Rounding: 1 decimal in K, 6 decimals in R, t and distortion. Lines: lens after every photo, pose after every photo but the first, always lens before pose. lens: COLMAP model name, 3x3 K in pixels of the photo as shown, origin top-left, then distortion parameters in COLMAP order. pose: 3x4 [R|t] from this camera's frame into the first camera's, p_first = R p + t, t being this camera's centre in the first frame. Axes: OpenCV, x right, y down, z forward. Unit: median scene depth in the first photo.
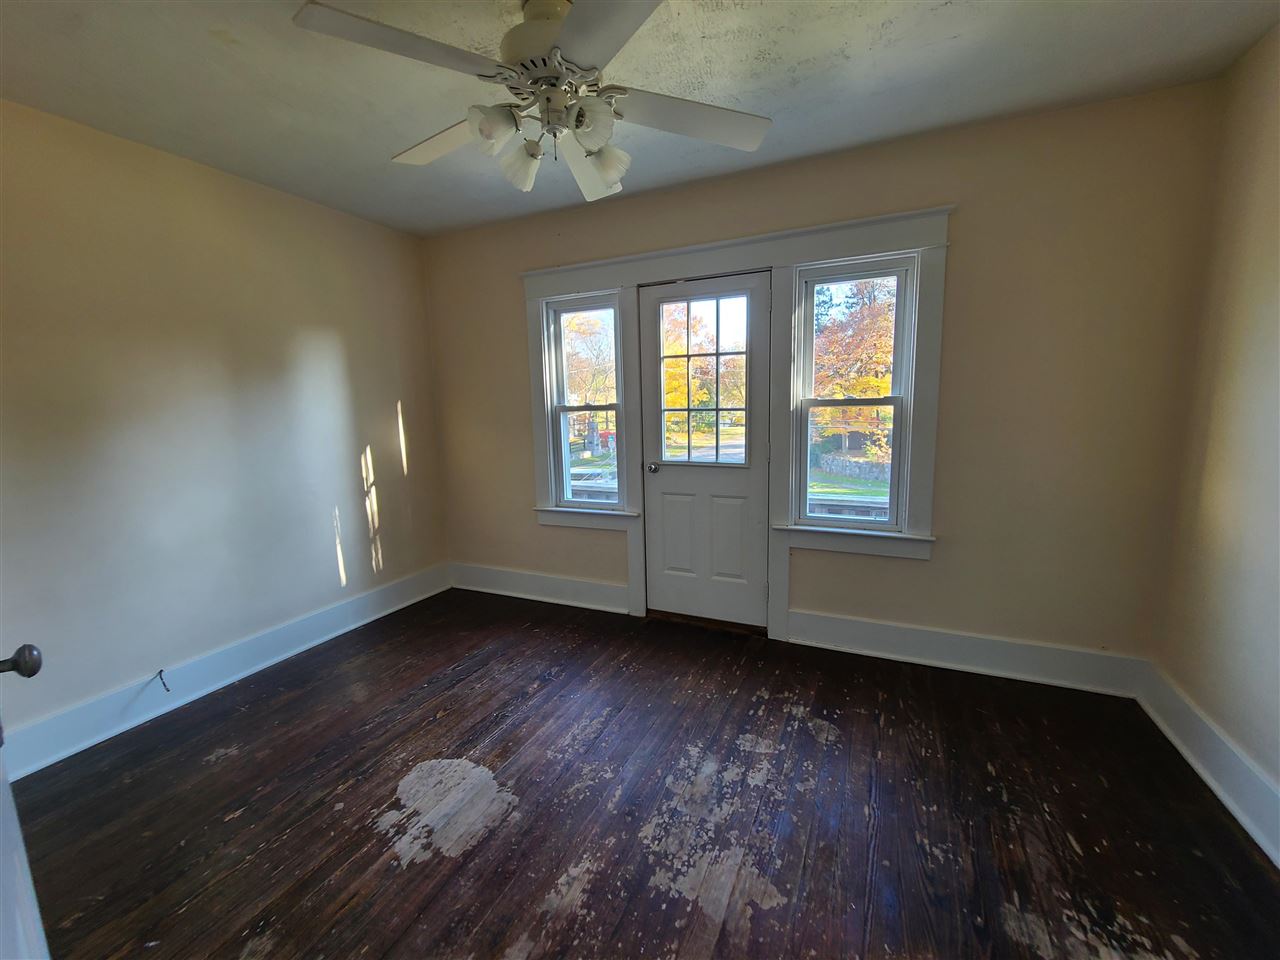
lens RADIAL K [[527.5, 0, 639.3], [0, 527.5, 478.4], [0, 0, 1]] dist [-0.004088, 0.000039]
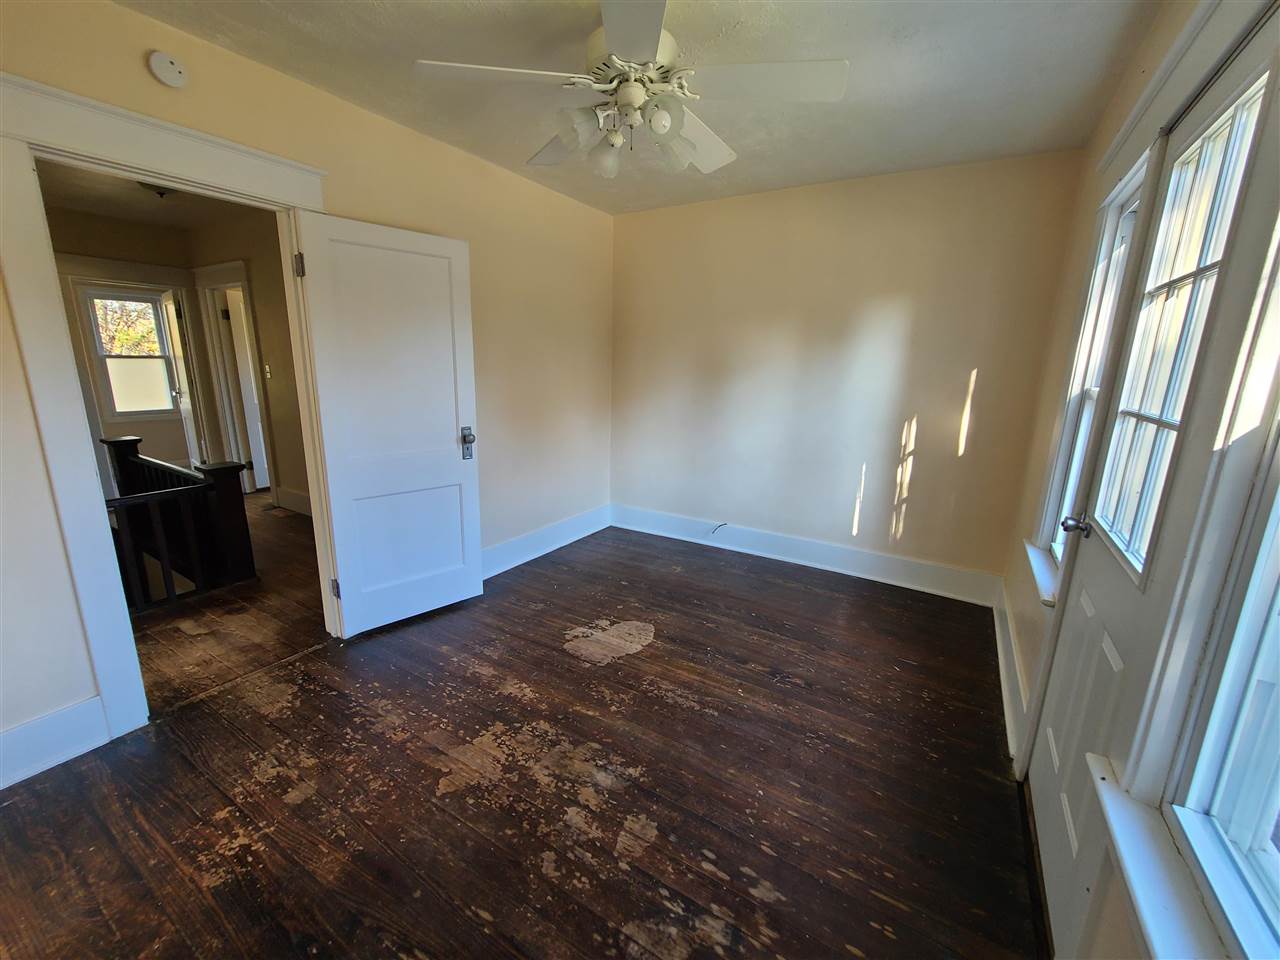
lens RADIAL K [[527.5, 0, 638.6], [0, 527.5, 482.2], [0, 0, 1]] dist [-0.004088, 0.000039]
pose [[-0.112869, 0.250157, -0.961604, 0.895765], [-0.167918, 0.949066, 0.266604, -0.203733], [0.979318, 0.191562, -0.065114, 1.033318]]
